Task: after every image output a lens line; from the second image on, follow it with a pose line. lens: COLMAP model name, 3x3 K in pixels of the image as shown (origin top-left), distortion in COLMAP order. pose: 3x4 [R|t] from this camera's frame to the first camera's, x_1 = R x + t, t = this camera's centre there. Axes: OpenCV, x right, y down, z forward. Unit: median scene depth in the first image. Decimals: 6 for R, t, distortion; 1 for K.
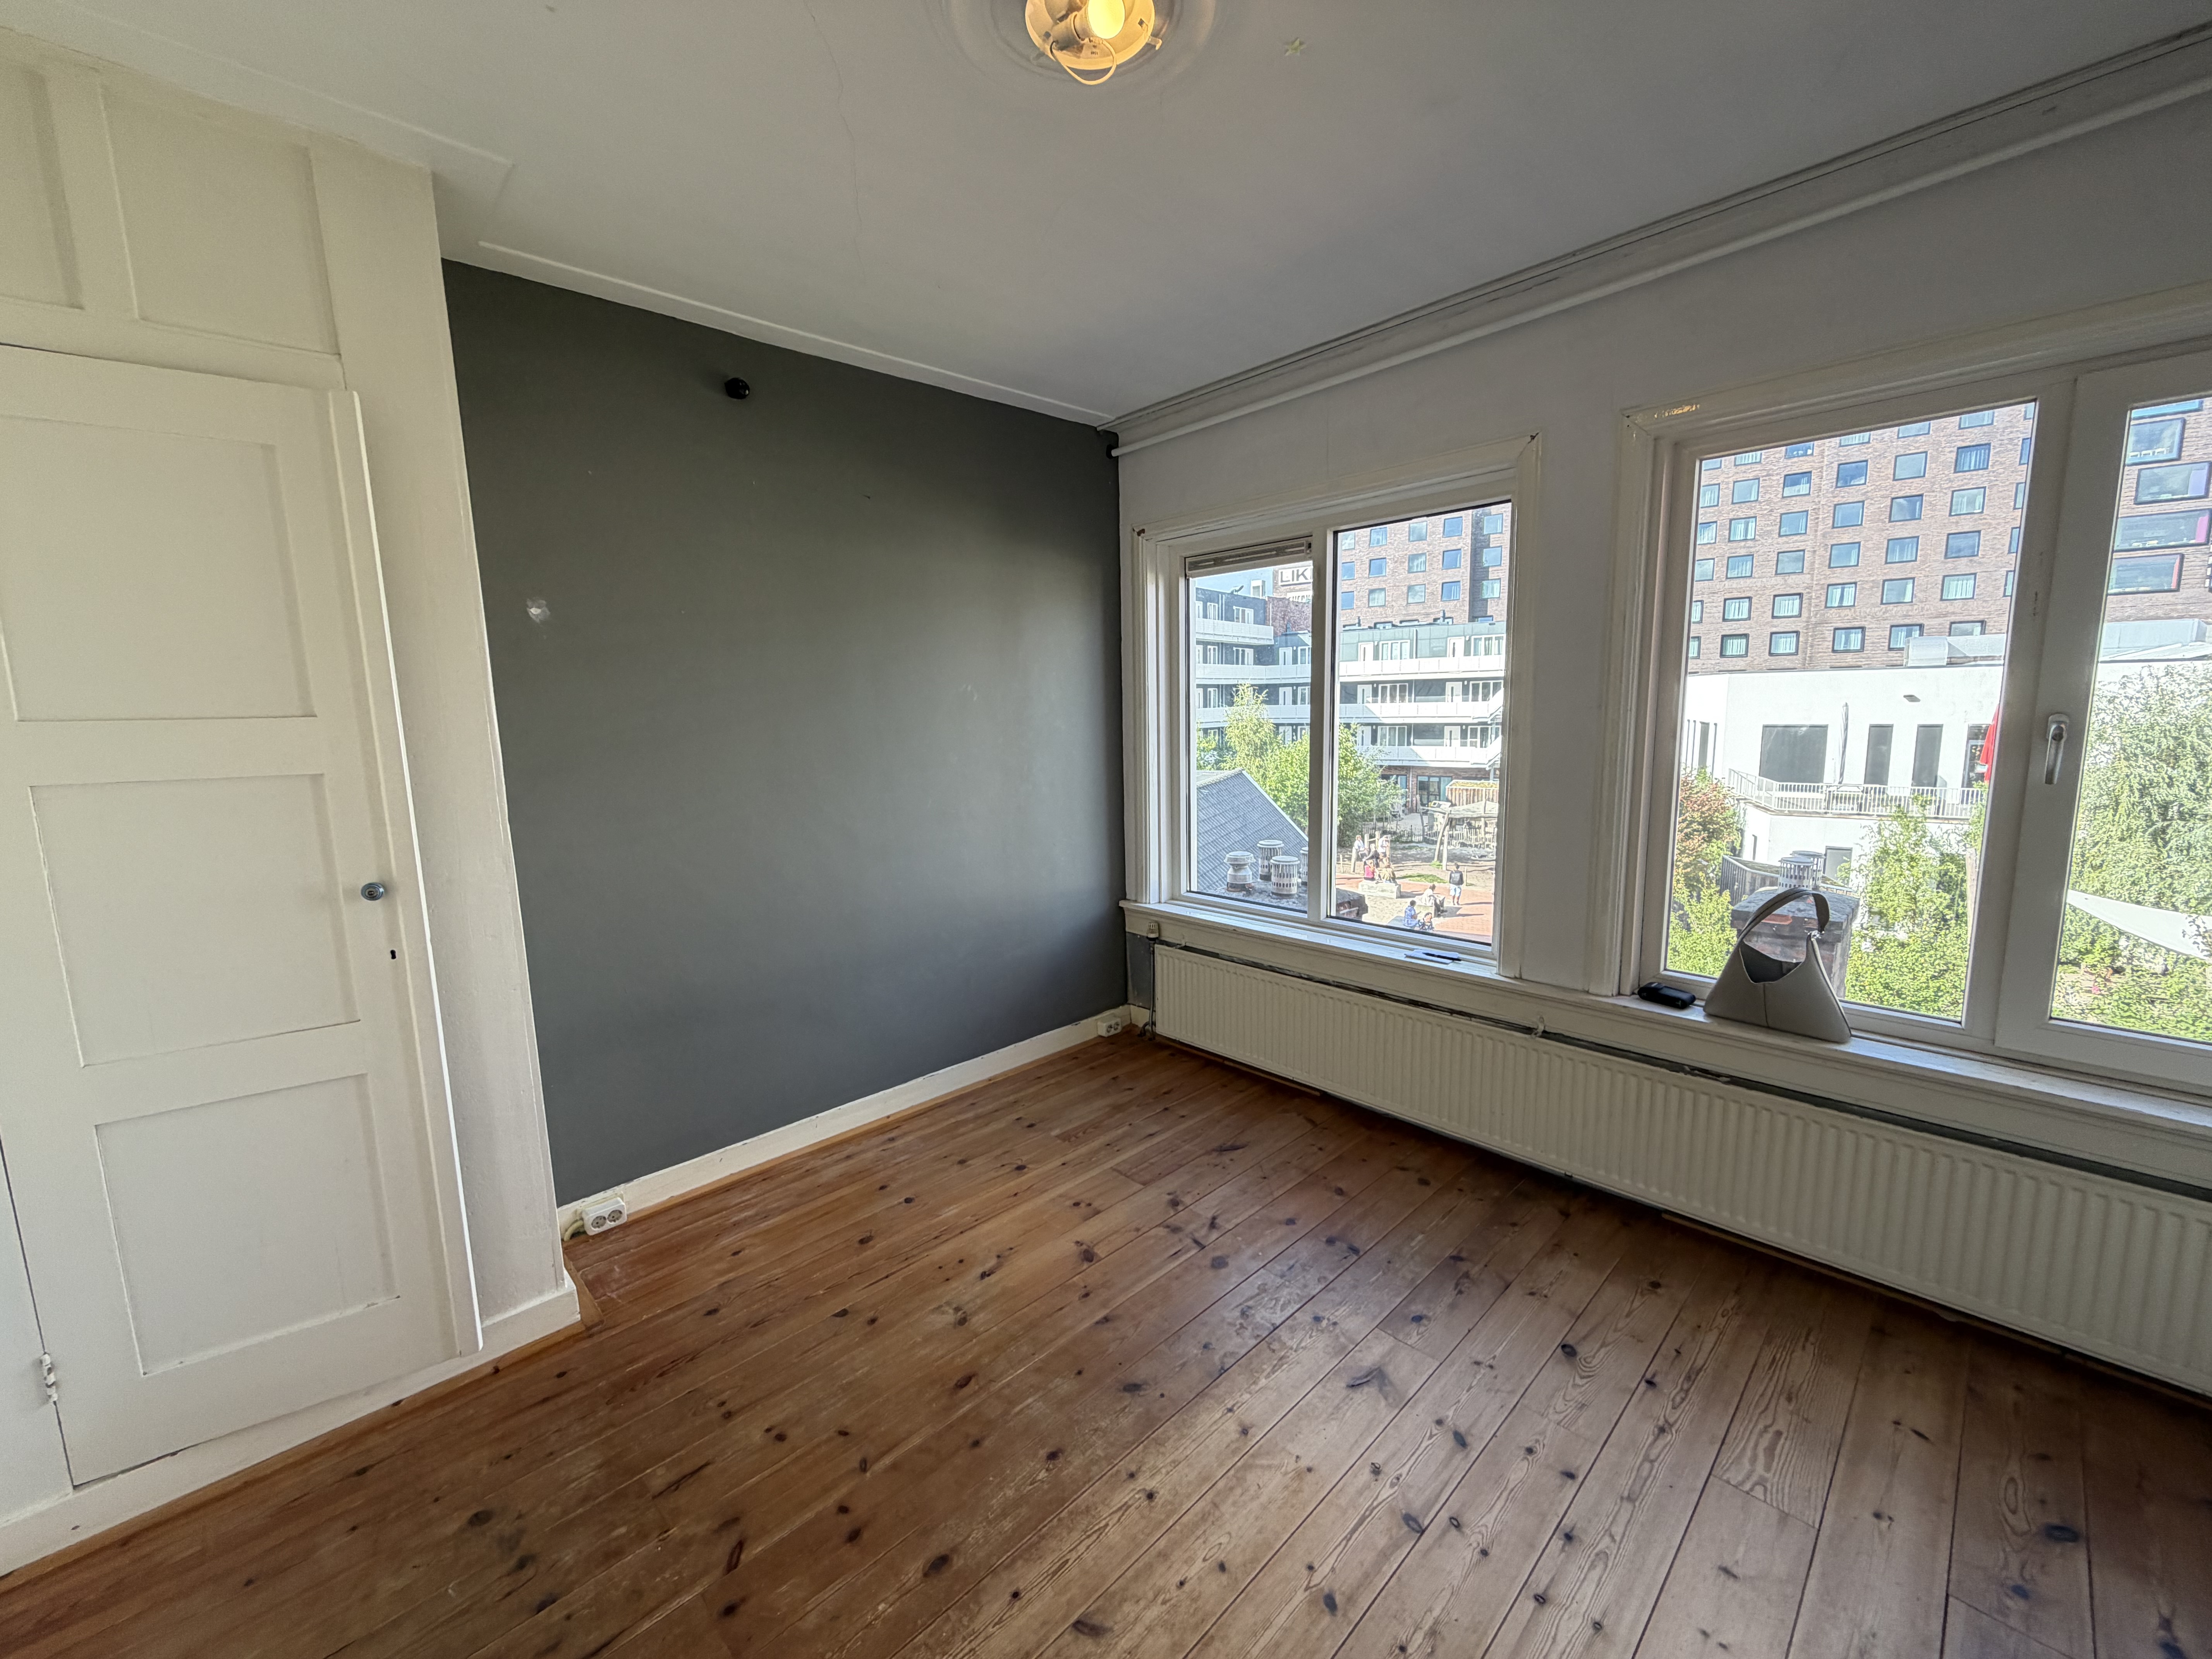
lens RADIAL K [[877.7, 0, 1100.1], [0, 877.7, 831.1], [0, 0, 1]] dist [0.003826, -0.000639]
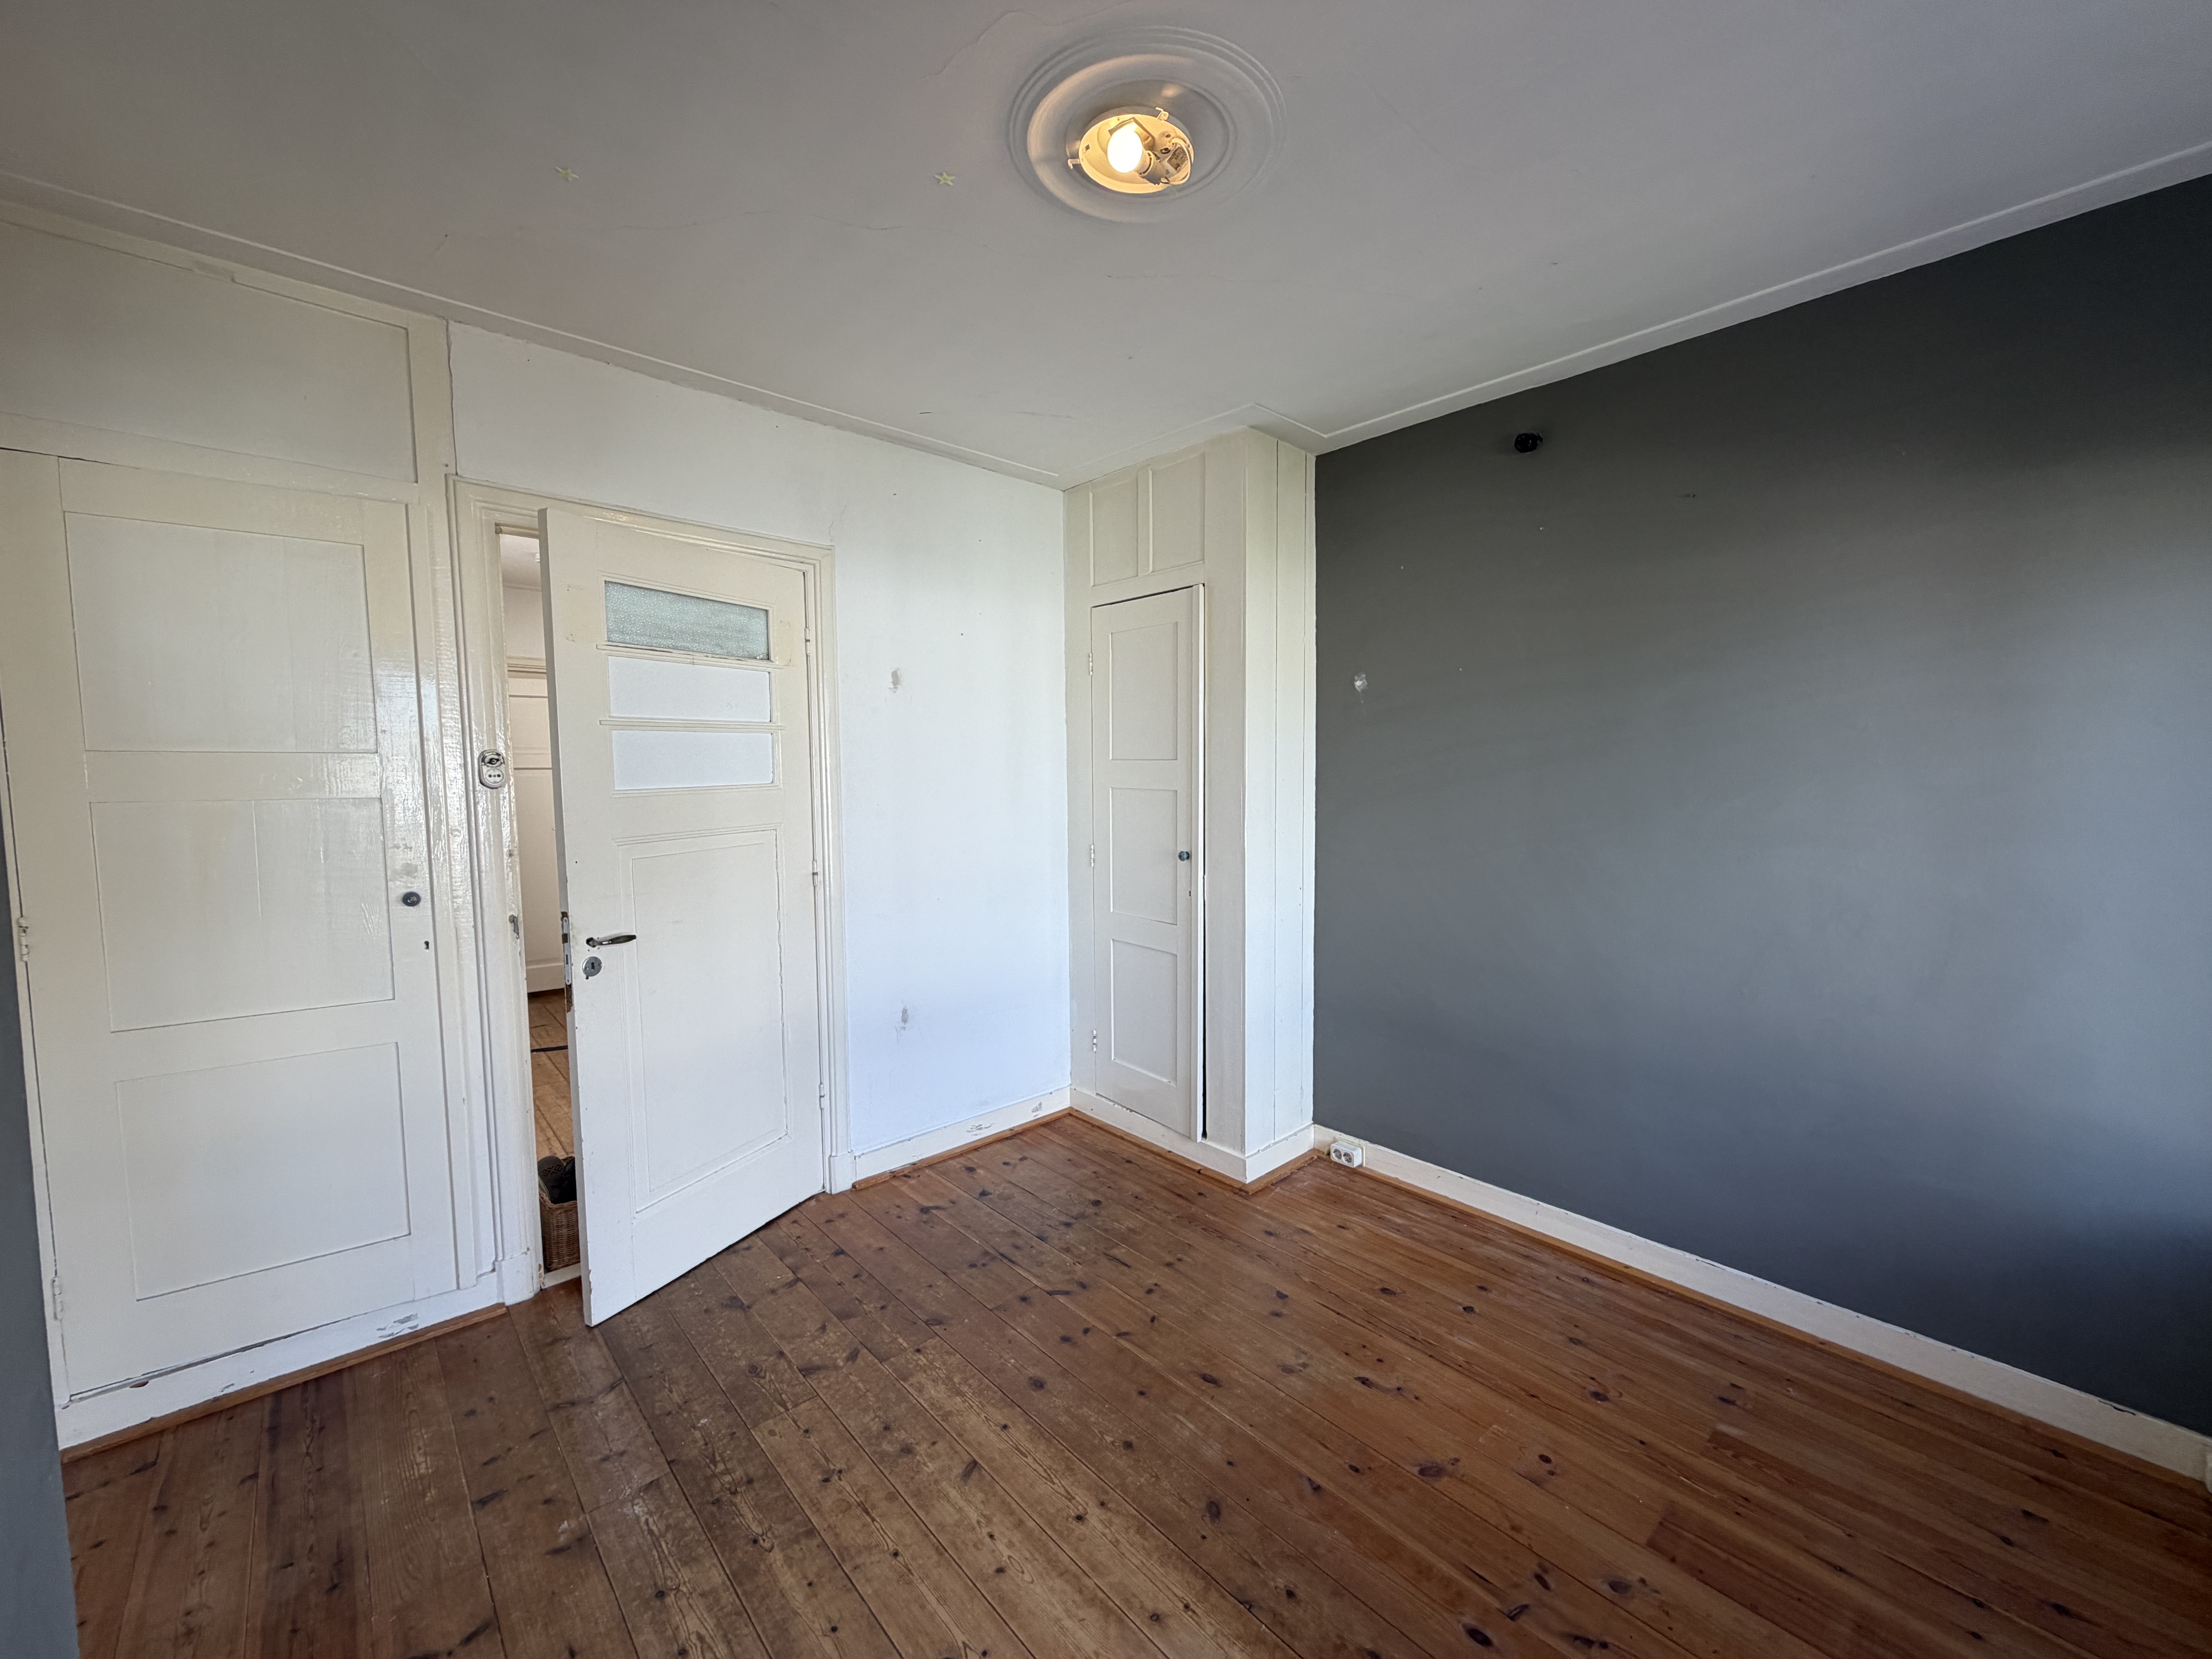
lens RADIAL K [[877.7, 0, 1101.2], [0, 877.7, 827.5], [0, 0, 1]] dist [0.003826, -0.000639]
pose [[-0.023070, 0.095133, -0.995197, 0.952732], [-0.138073, 0.985619, 0.097418, -0.144489], [0.990153, 0.139658, -0.009603, 0.865149]]
